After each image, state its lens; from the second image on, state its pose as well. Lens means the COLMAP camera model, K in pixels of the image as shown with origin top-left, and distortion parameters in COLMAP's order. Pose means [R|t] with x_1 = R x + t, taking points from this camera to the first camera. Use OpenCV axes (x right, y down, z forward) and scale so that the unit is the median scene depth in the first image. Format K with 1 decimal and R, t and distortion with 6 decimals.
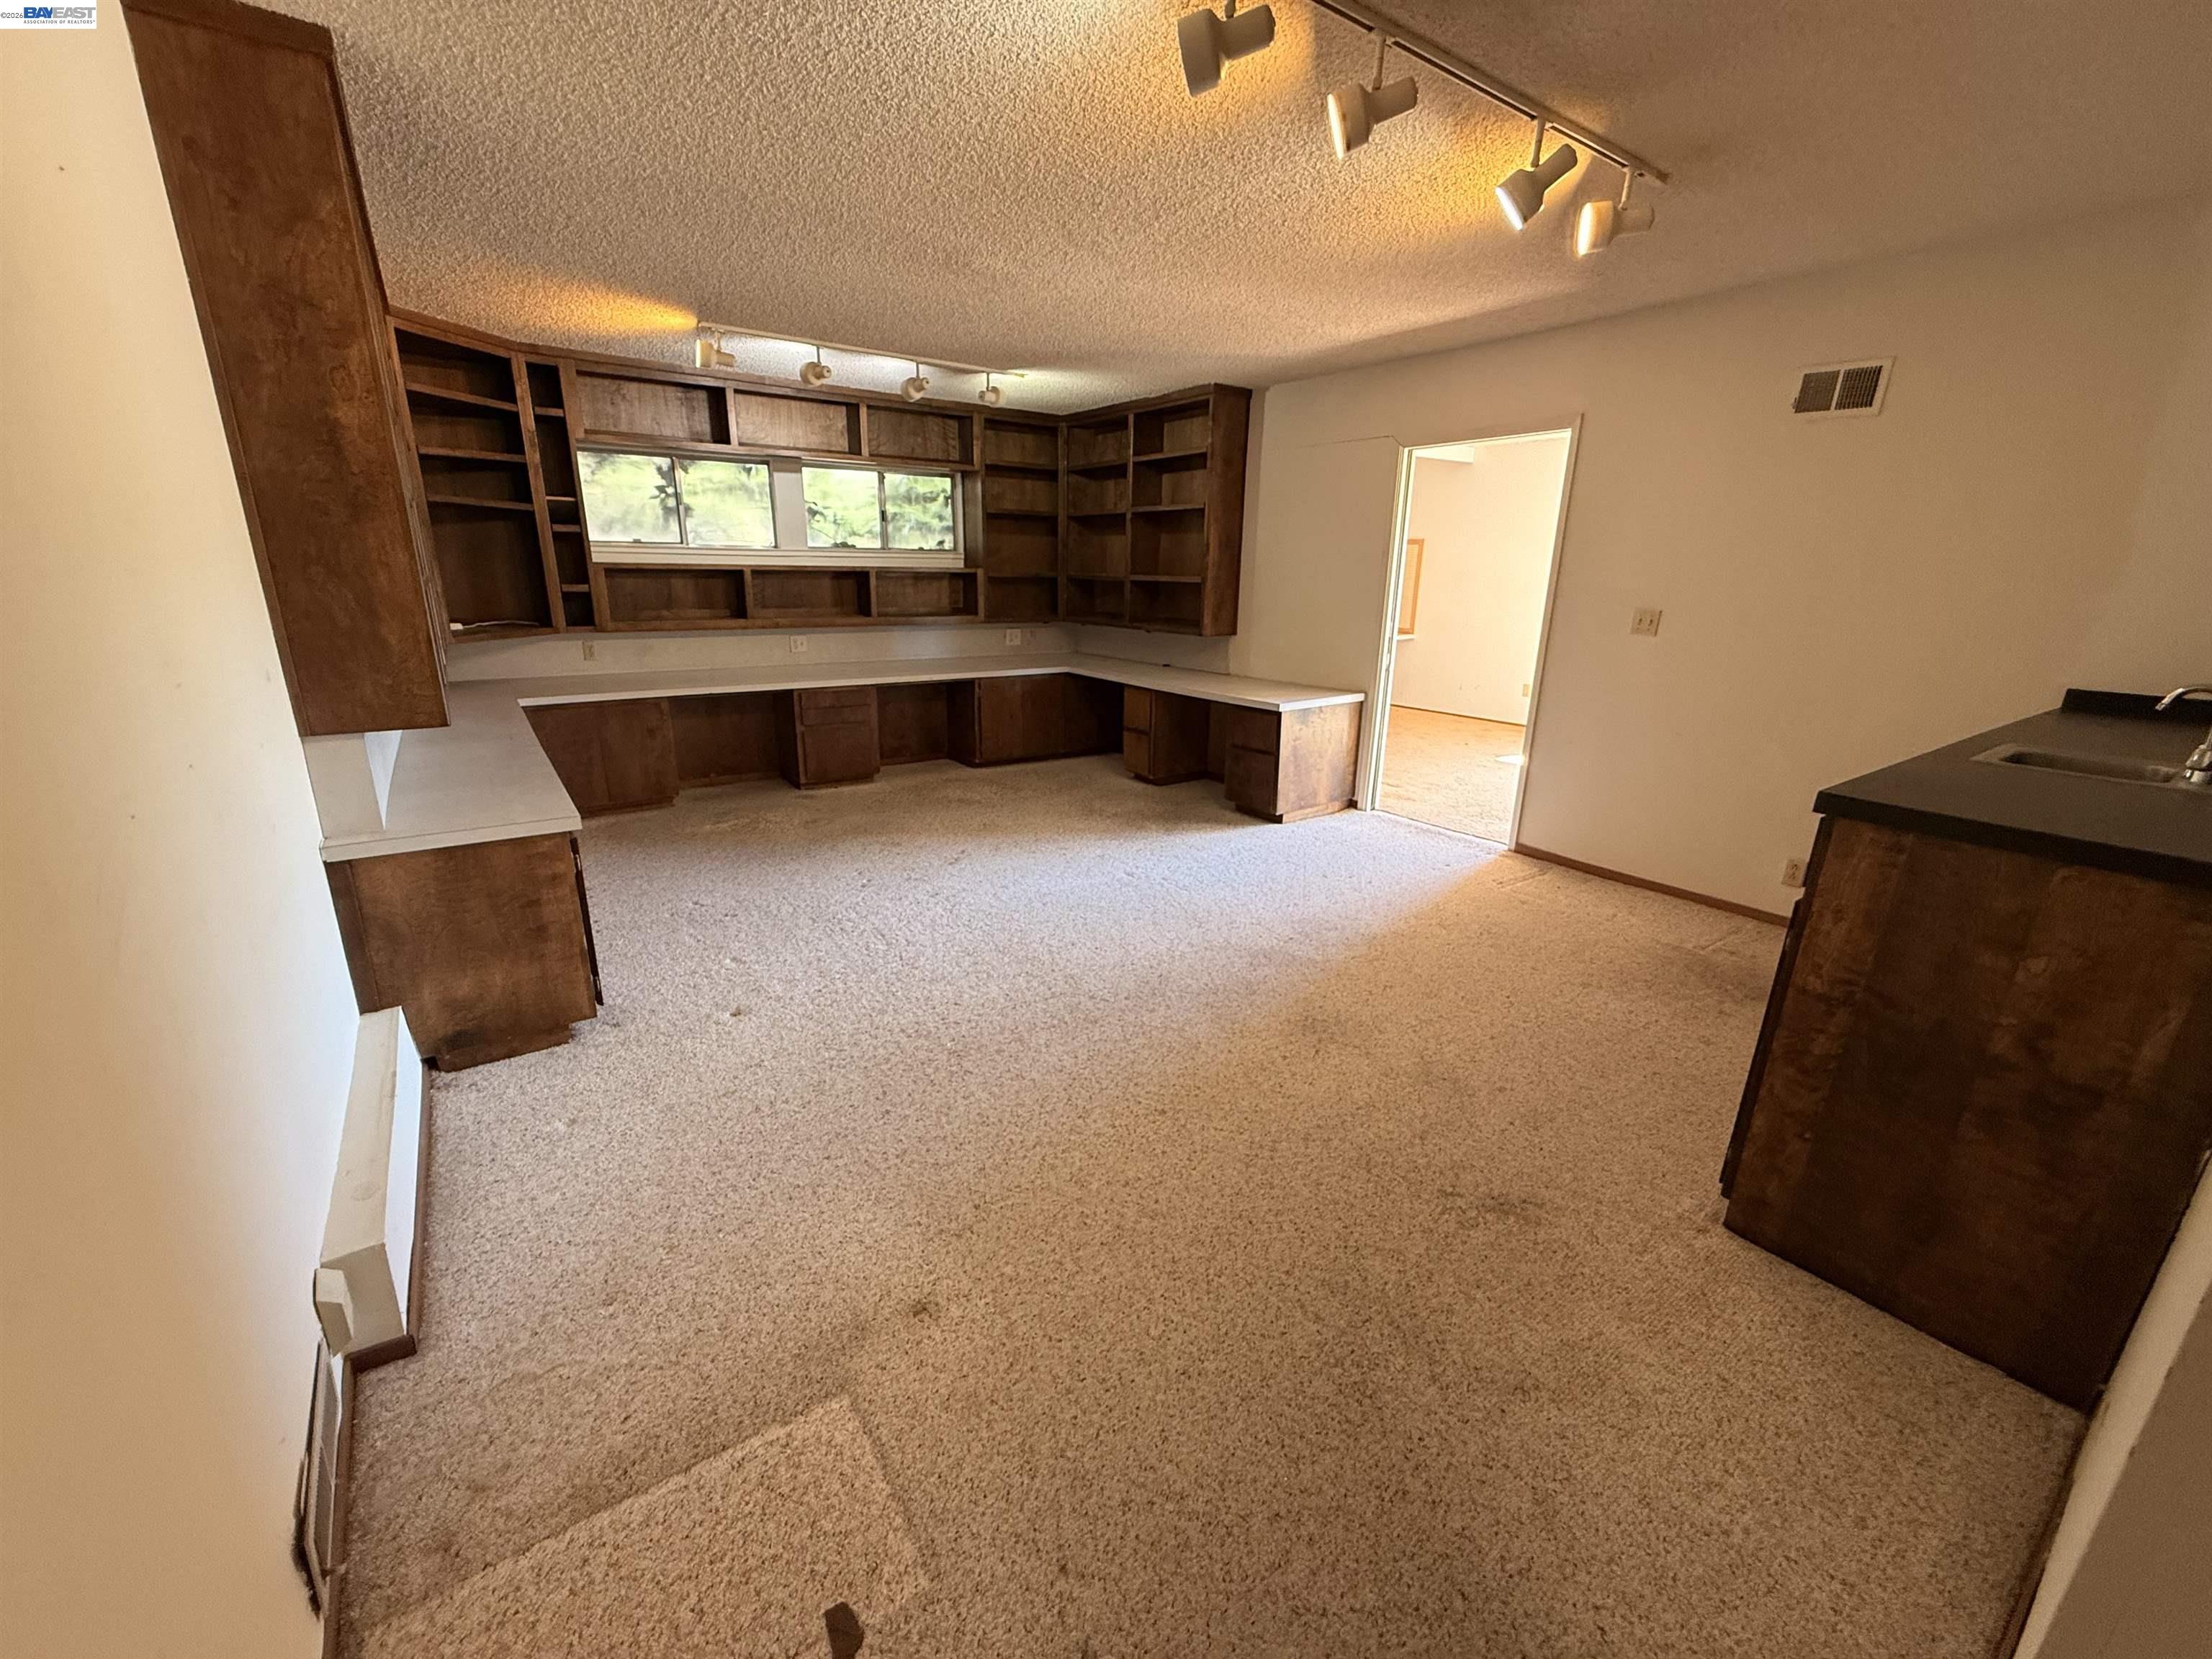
lens RADIAL K [[881.9, 0, 1095.9], [0, 881.9, 832.4], [0, 0, 1]] dist [0.000772, 0.000112]
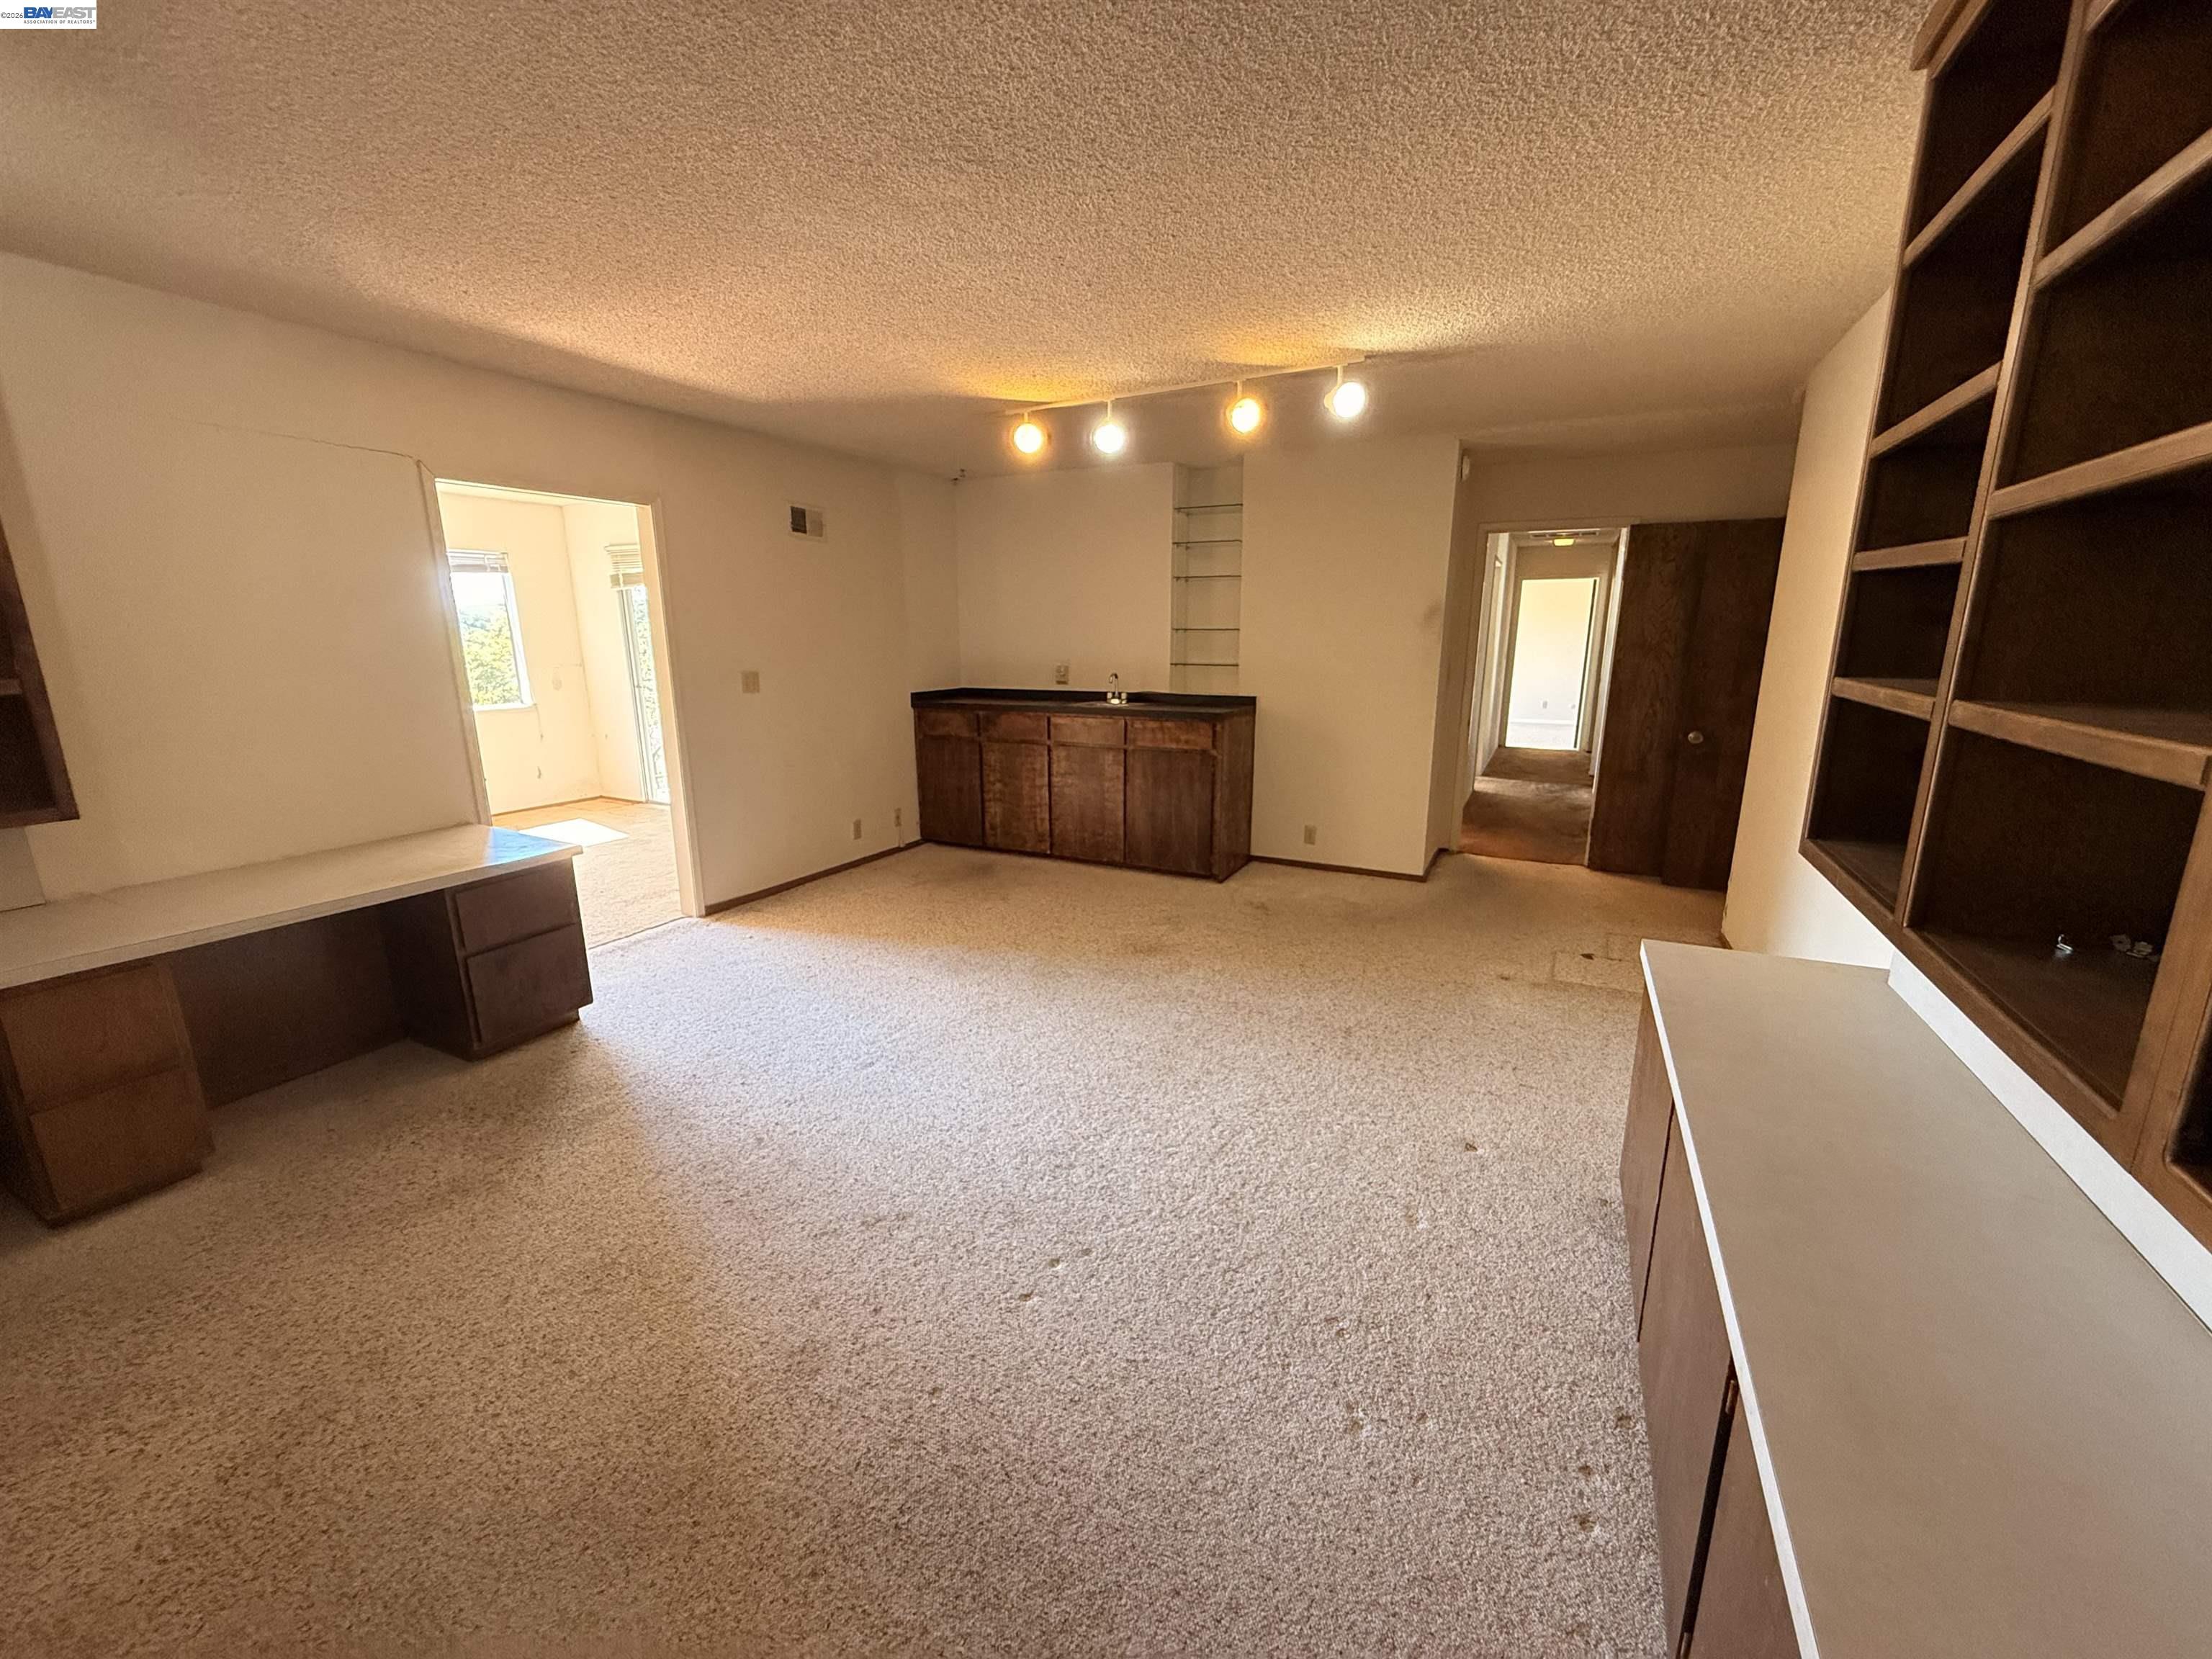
lens RADIAL K [[881.9, 0, 1099.6], [0, 881.9, 831.1], [0, 0, 1]] dist [0.000772, 0.000112]
pose [[-0.457169, -0.206571, 0.865058, -0.788576], [0.257499, 0.900251, 0.351059, -0.409969], [-0.851288, 0.383245, -0.358375, 1.272014]]
